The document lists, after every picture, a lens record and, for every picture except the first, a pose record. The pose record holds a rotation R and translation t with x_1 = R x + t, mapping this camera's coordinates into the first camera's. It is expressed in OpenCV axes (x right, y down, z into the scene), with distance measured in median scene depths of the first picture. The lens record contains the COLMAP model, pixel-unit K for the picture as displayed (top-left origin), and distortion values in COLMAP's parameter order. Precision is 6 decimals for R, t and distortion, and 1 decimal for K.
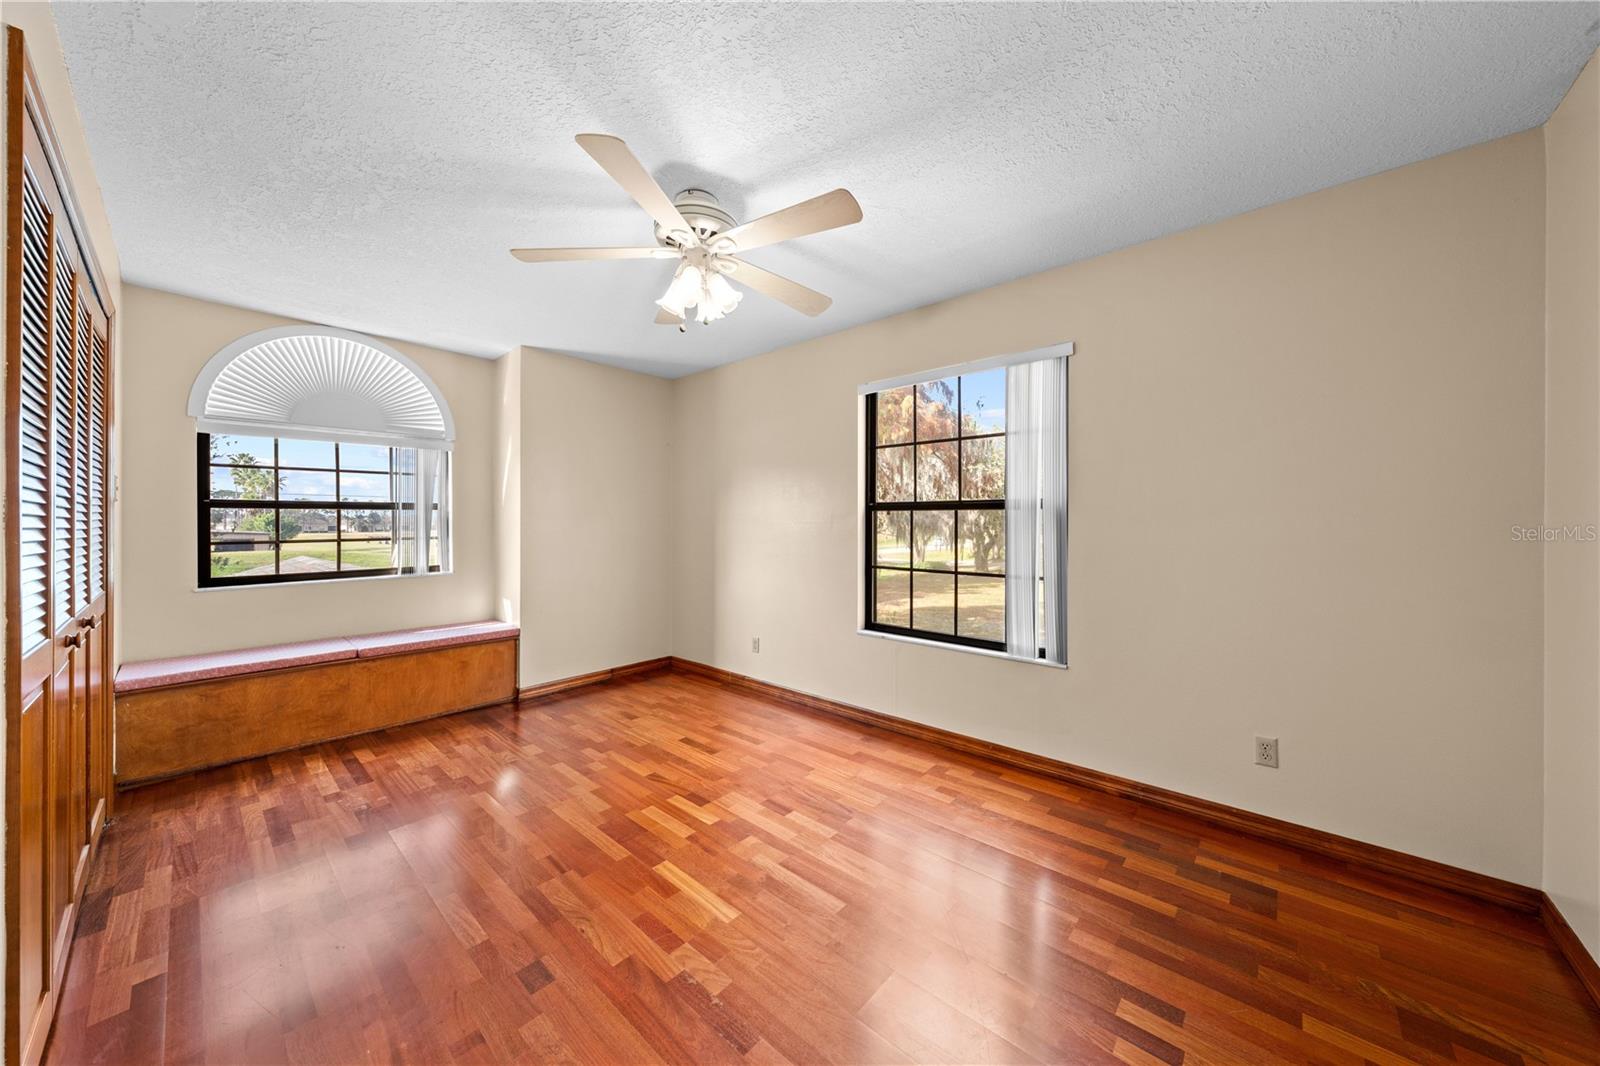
lens RADIAL K [[544.0, 0, 811.8], [0, 544.0, 526.0], [0, 0, 1]] dist [-0.002959, 0.000239]
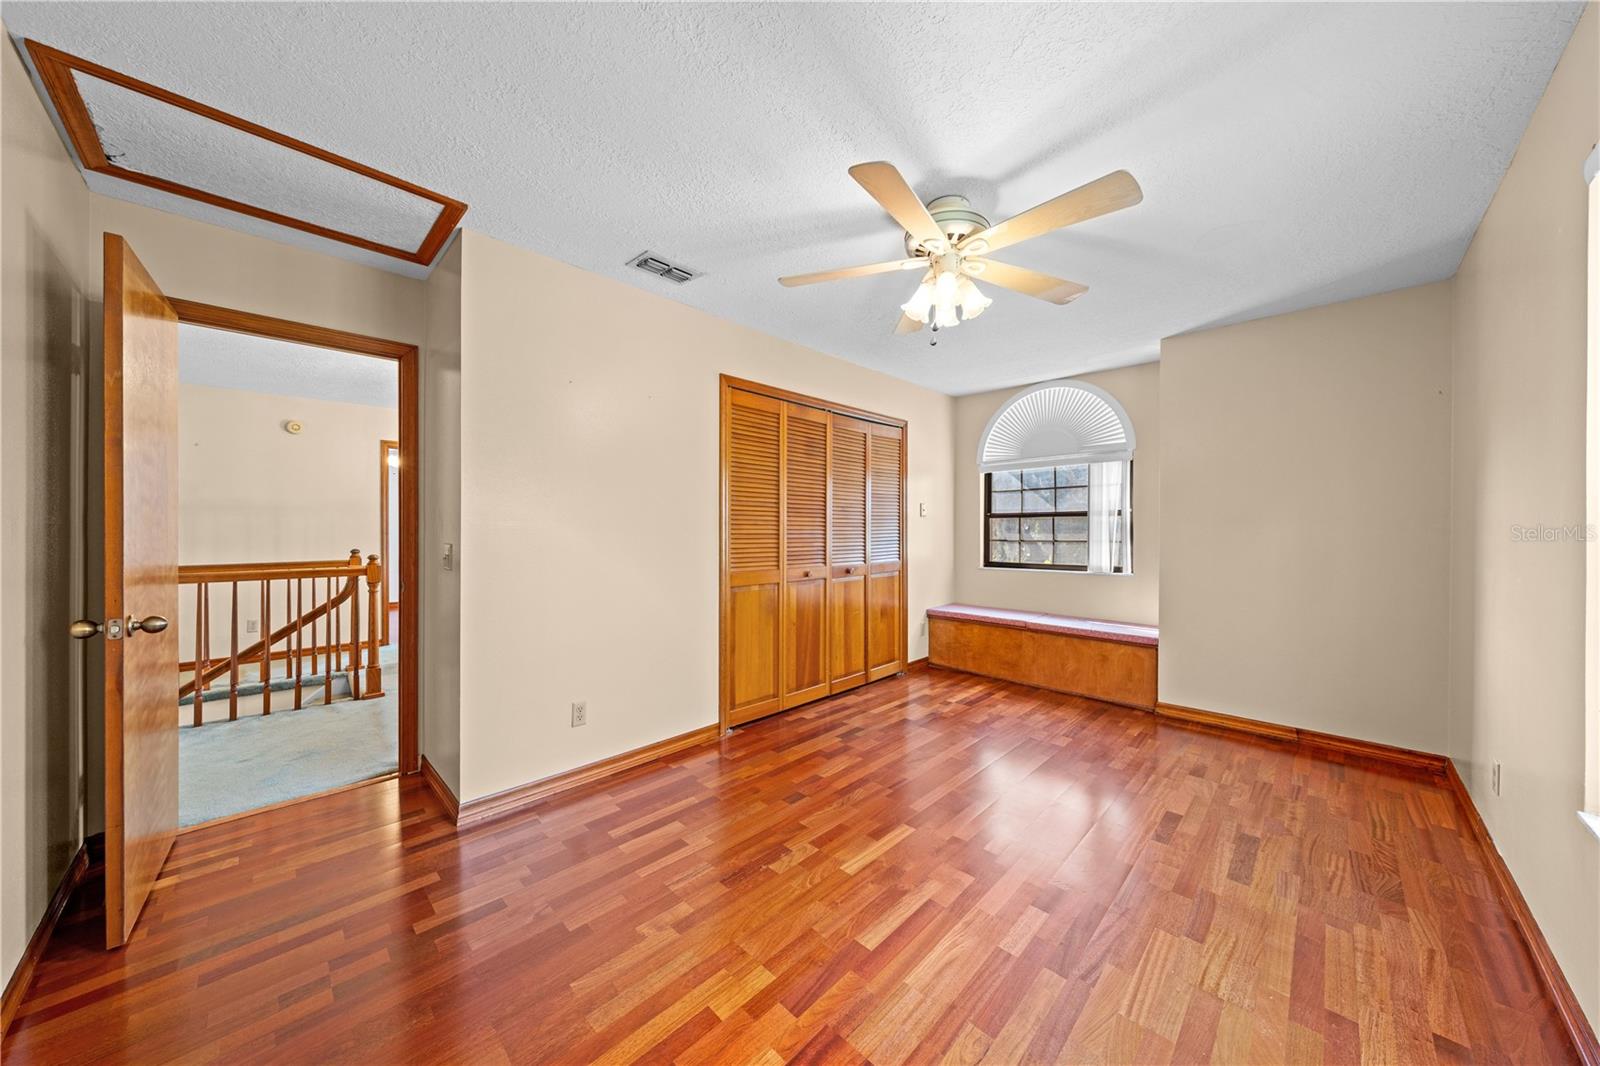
lens RADIAL K [[544.0, 0, 802.4], [0, 544.0, 529.3], [0, 0, 1]] dist [-0.002959, 0.000239]
pose [[-0.062913, 0.004680, -0.998008, 0.555897], [-0.004287, 0.999979, 0.004959, -0.006282], [0.998010, 0.004591, -0.062892, 0.536079]]
